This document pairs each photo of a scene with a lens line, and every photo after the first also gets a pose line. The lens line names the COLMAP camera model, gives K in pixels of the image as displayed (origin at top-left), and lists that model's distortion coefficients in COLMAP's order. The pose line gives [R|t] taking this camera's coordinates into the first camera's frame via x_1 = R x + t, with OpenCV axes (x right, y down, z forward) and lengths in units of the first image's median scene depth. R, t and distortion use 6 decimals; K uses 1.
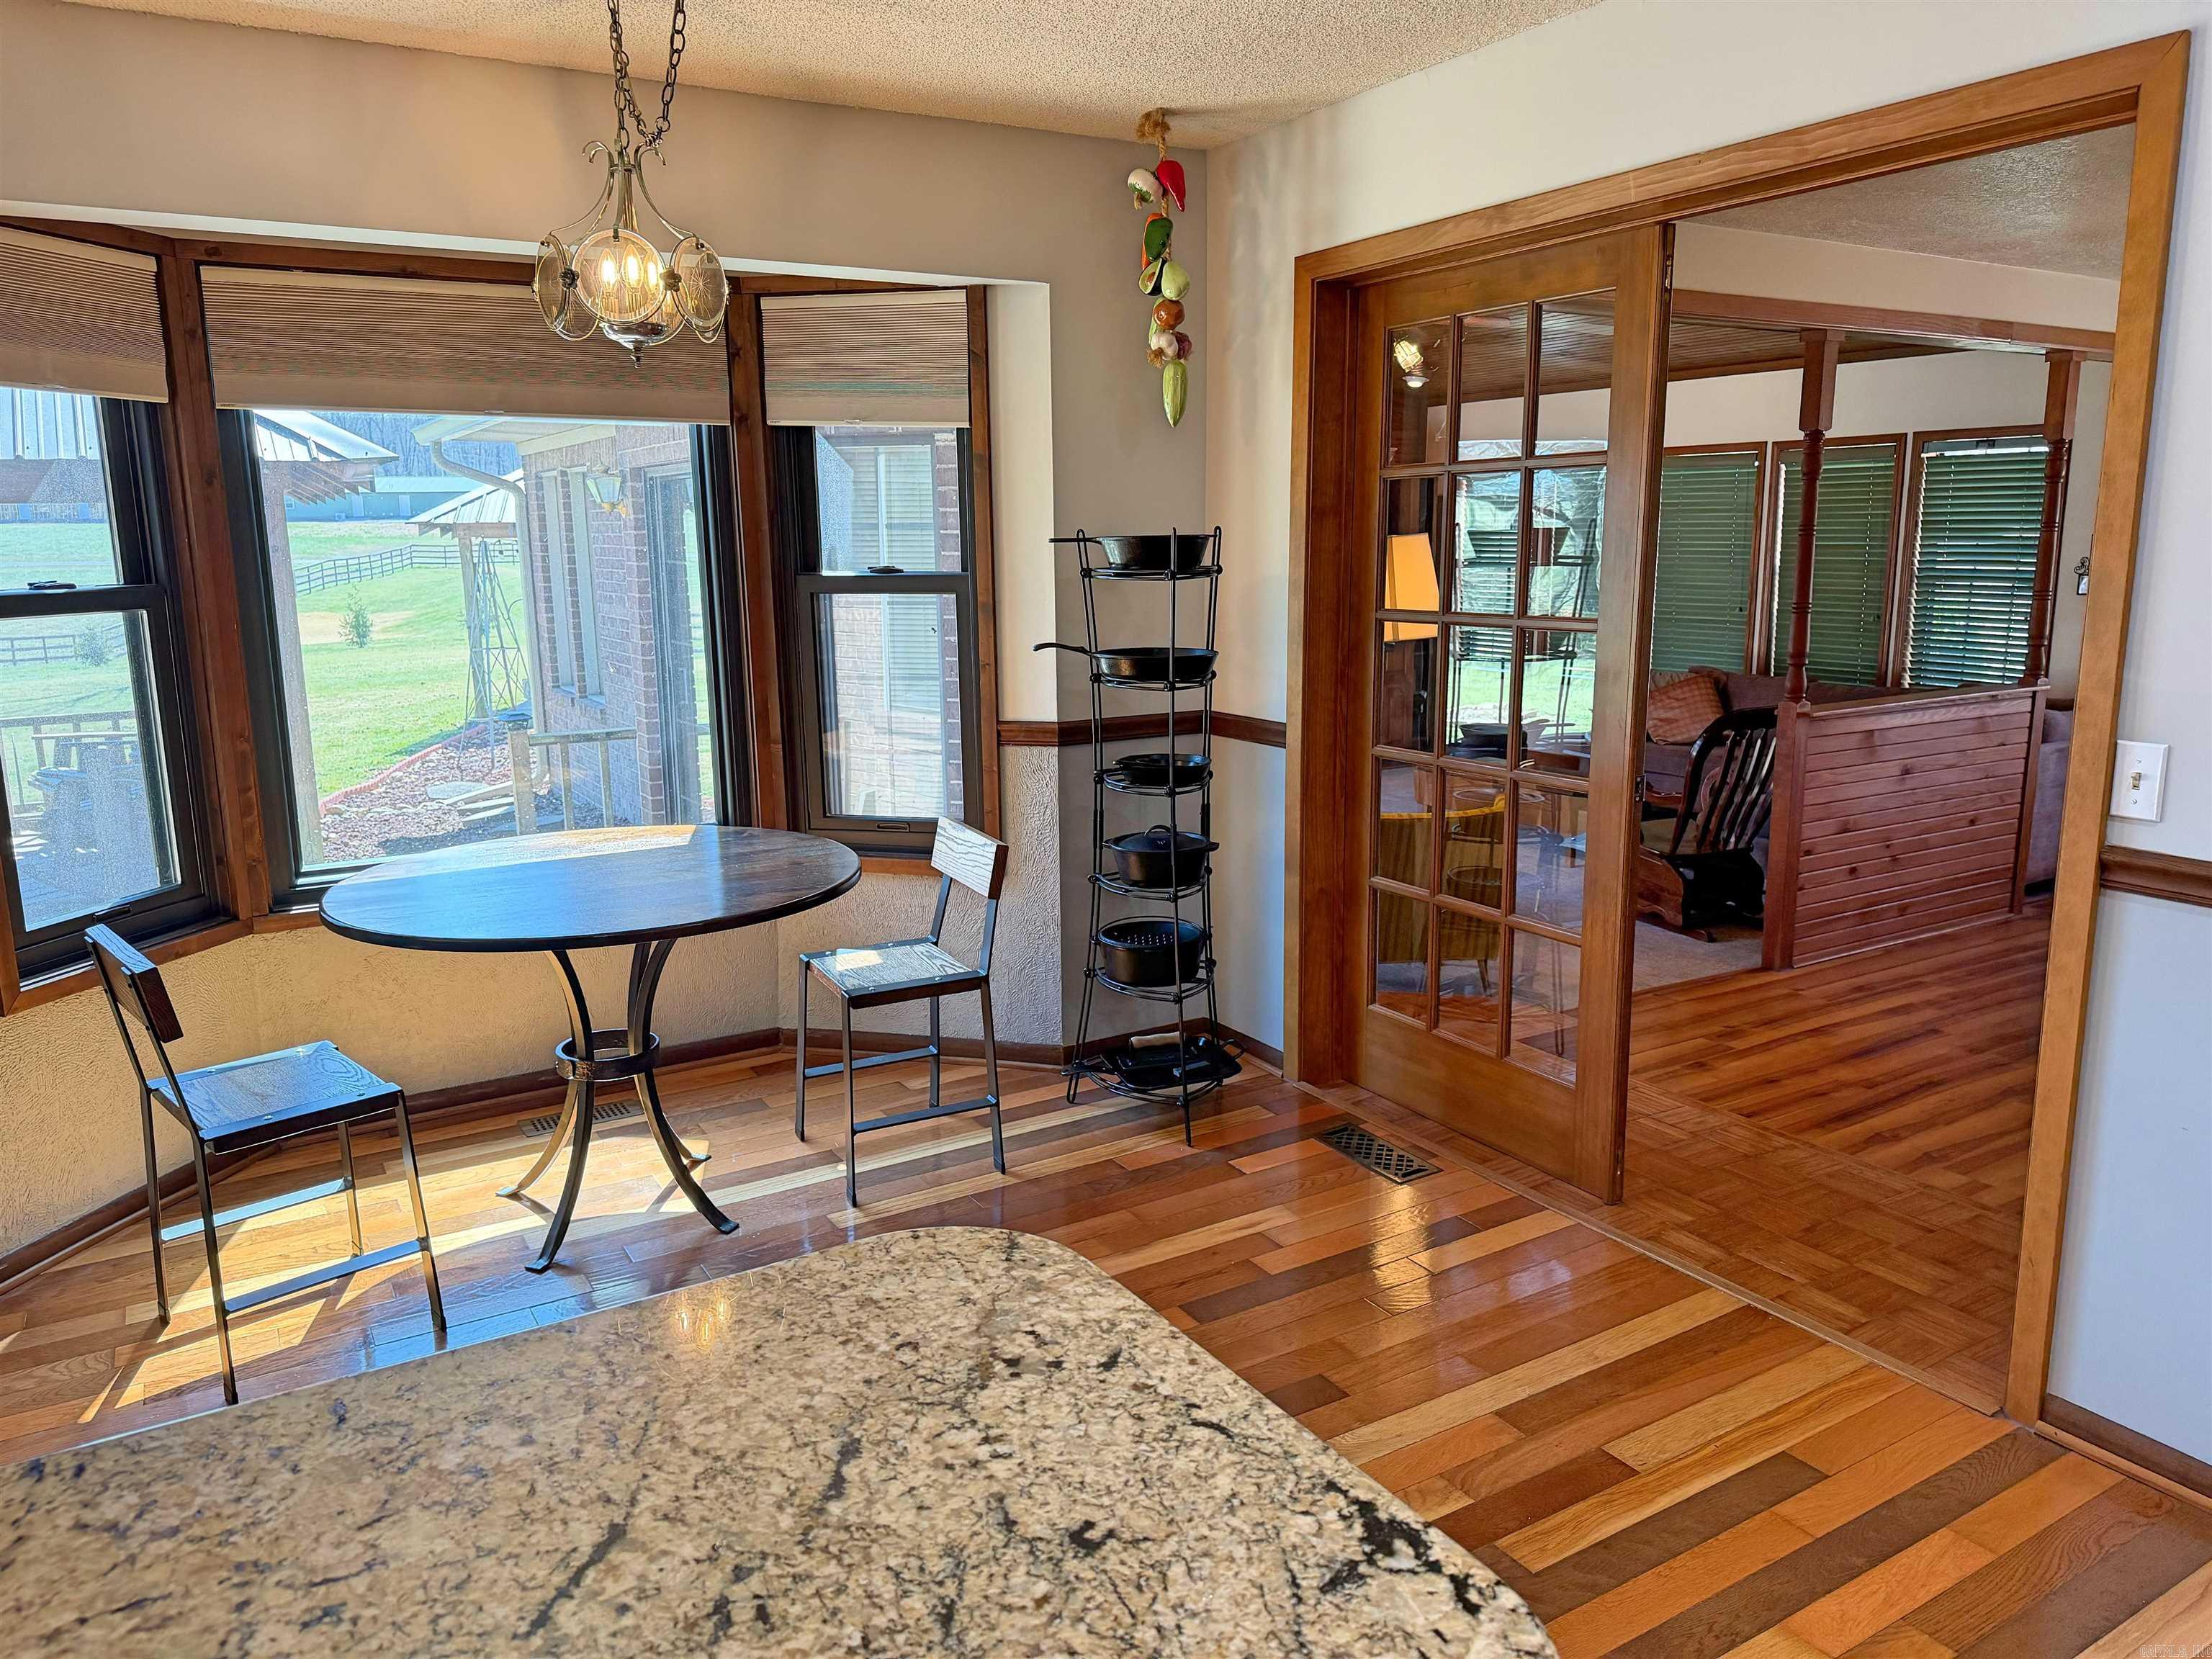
lens RADIAL K [[1559.8, 0, 1111.5], [0, 1559.8, 869.2], [0, 0, 1]] dist [0.039581, -0.047472]
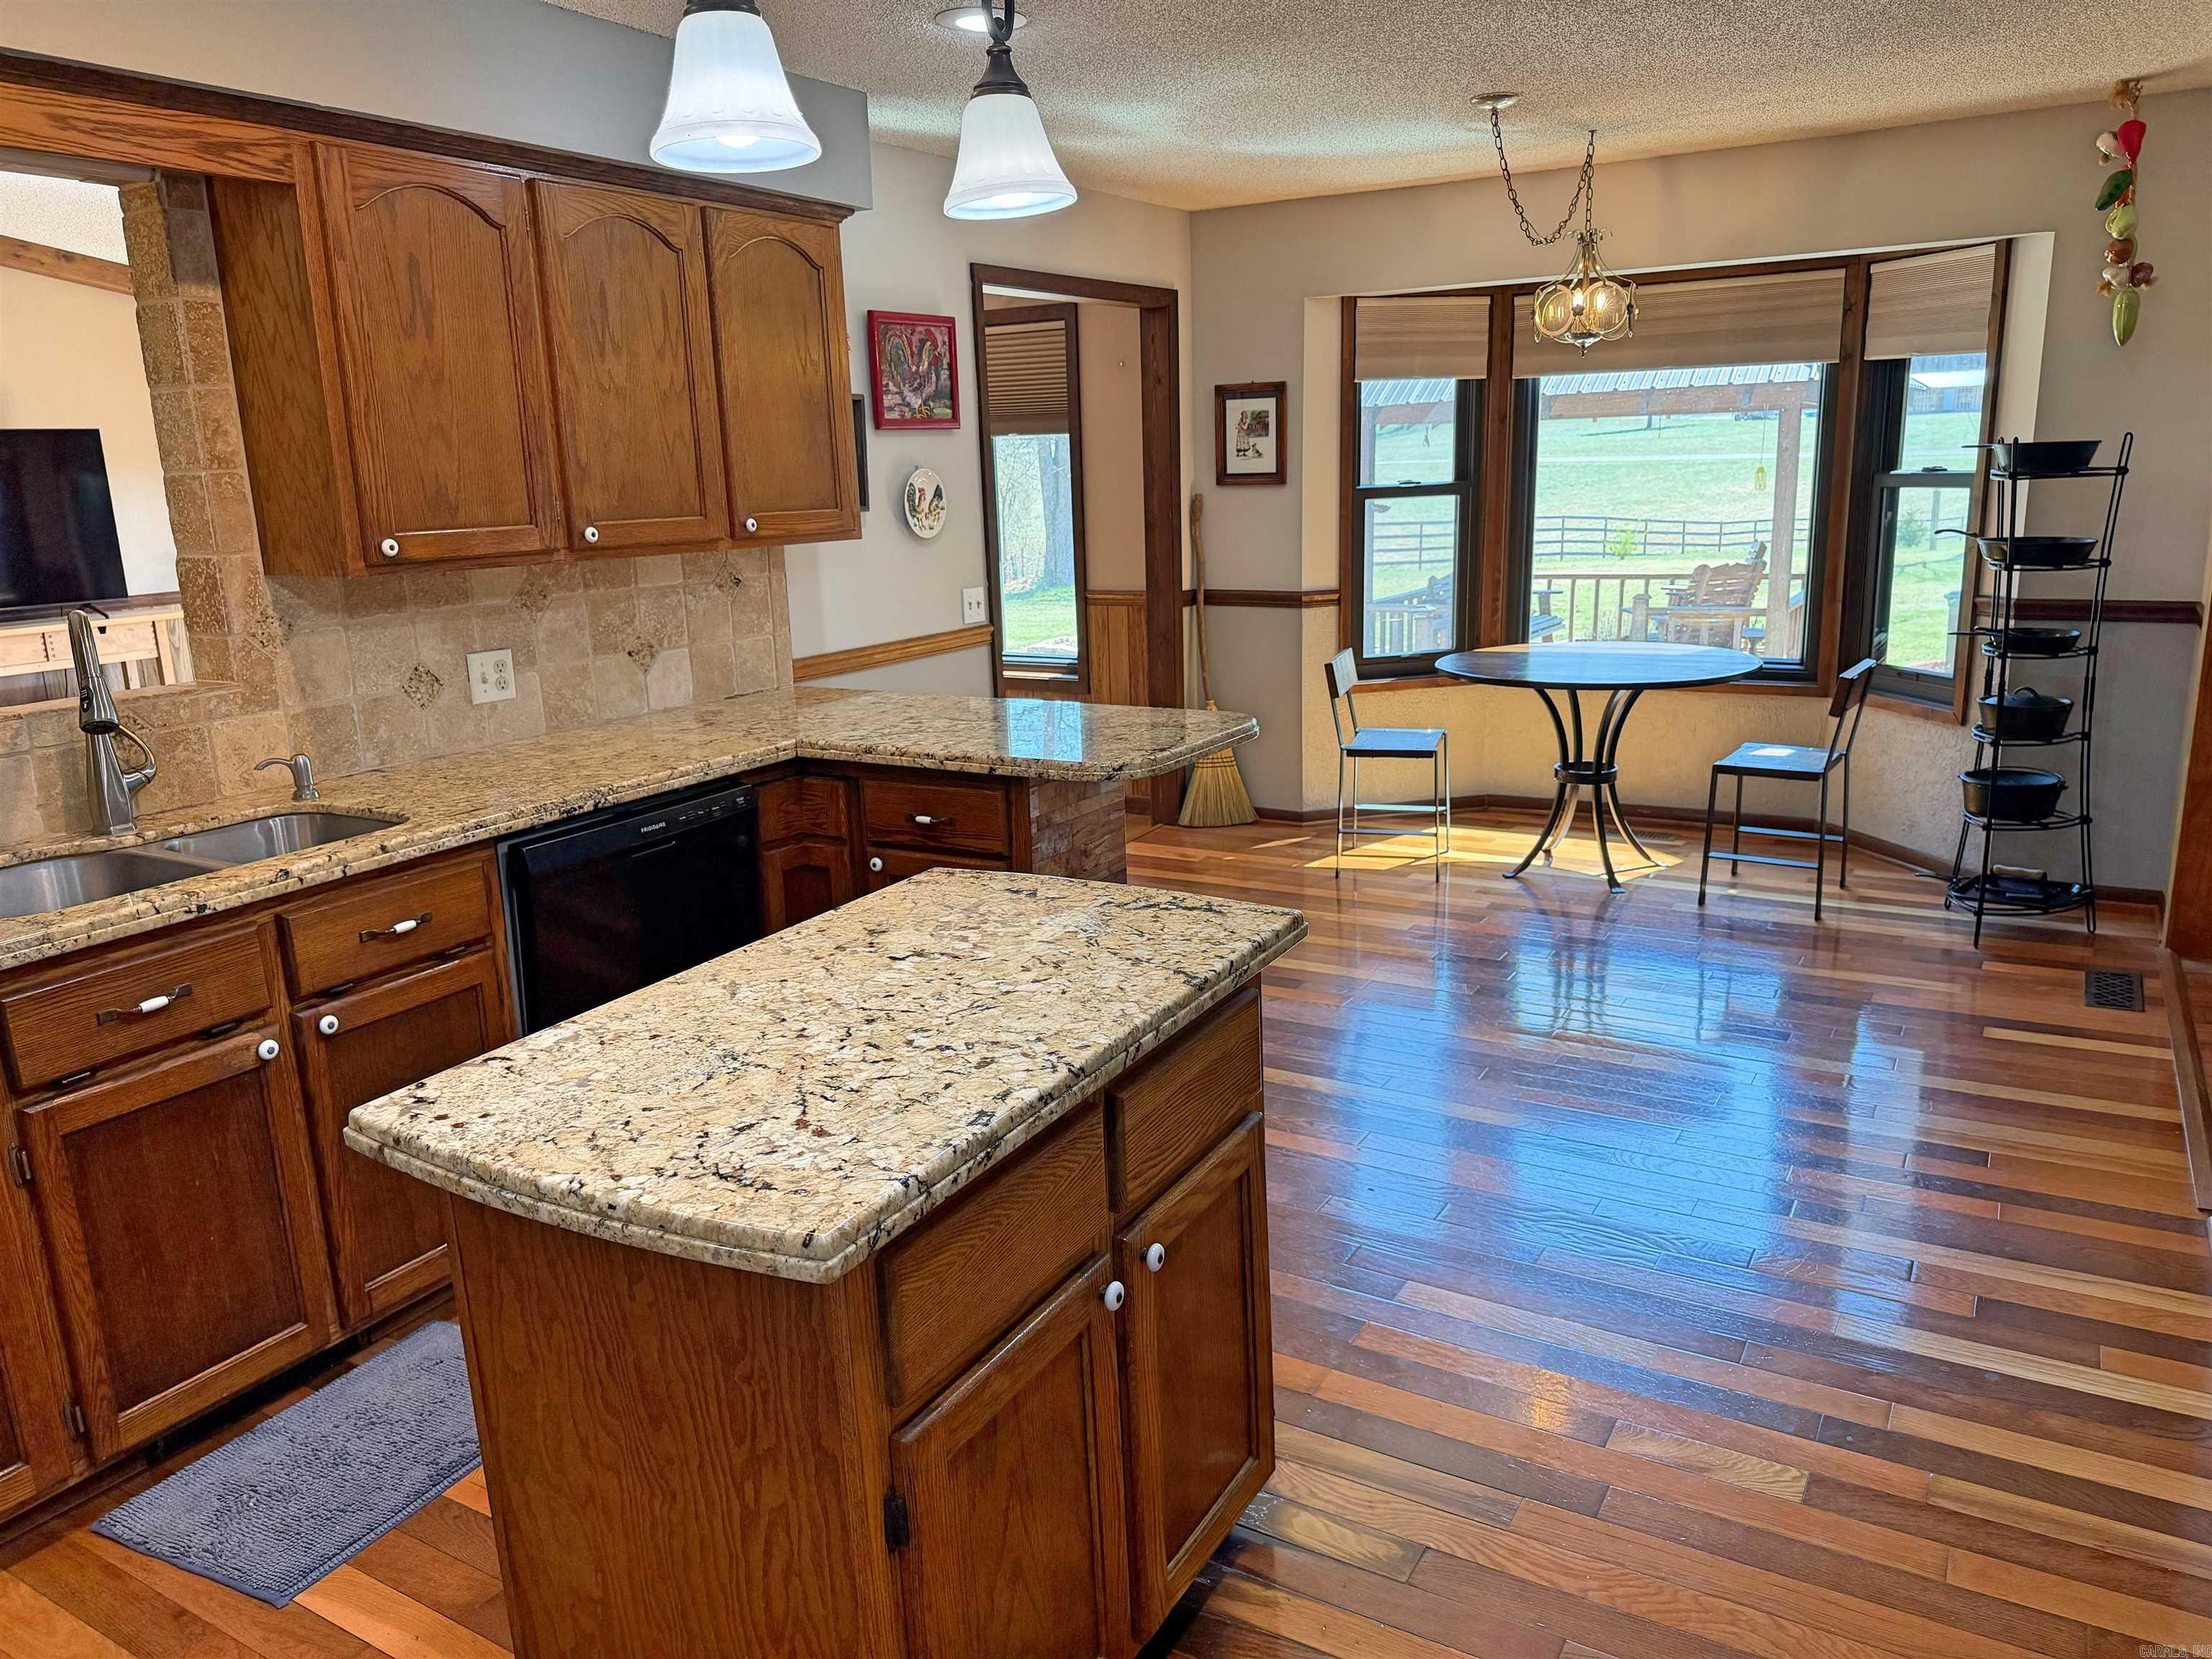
lens RADIAL K [[1559.8, 0, 1094.4], [0, 1559.8, 851.3], [0, 0, 1]] dist [0.039581, -0.047472]
pose [[0.465098, 0.209793, -0.860041, 0.781327], [-0.159092, 0.975504, 0.151924, 0.027646], [0.870846, 0.066166, 0.487082, -0.212081]]
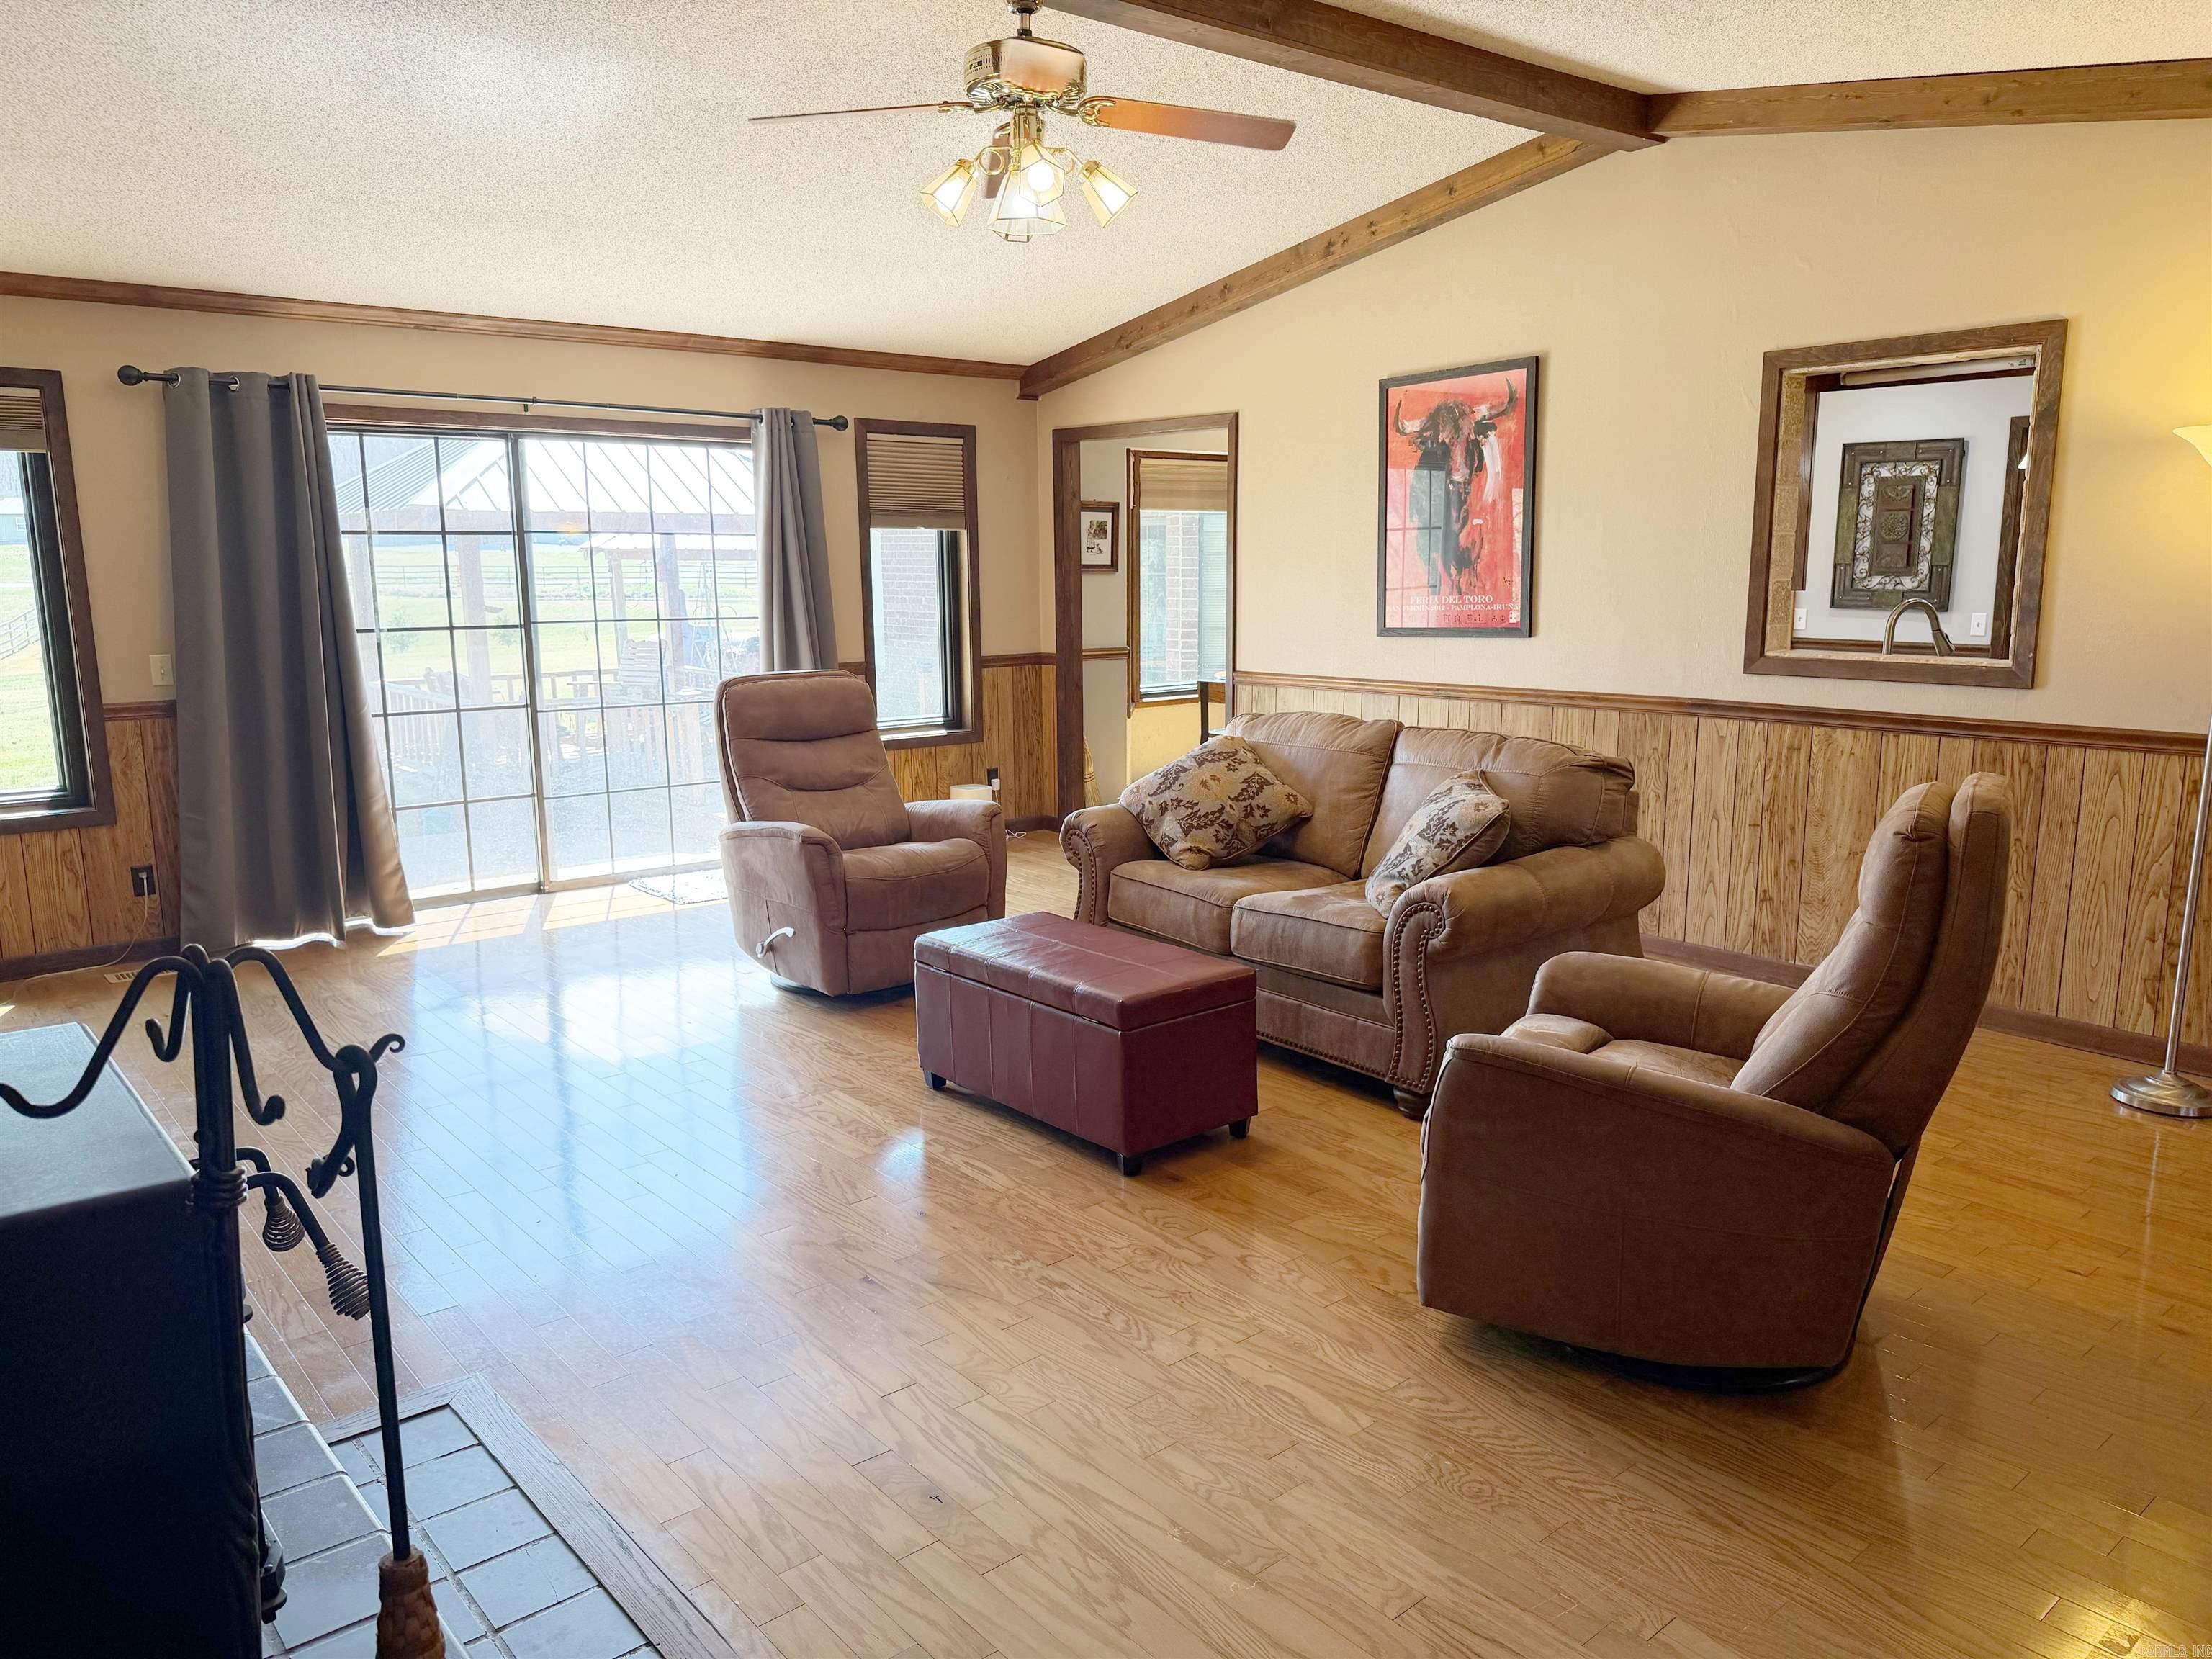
lens RADIAL K [[1559.8, 0, 1105.7], [0, 1559.8, 832.5], [0, 0, 1]] dist [0.039581, -0.047472]
pose [[0.988430, -0.023625, 0.149825, -0.982416], [0.030523, 0.998569, -0.043915, 0.355074], [-0.148573, 0.047980, 0.987737, -1.530917]]
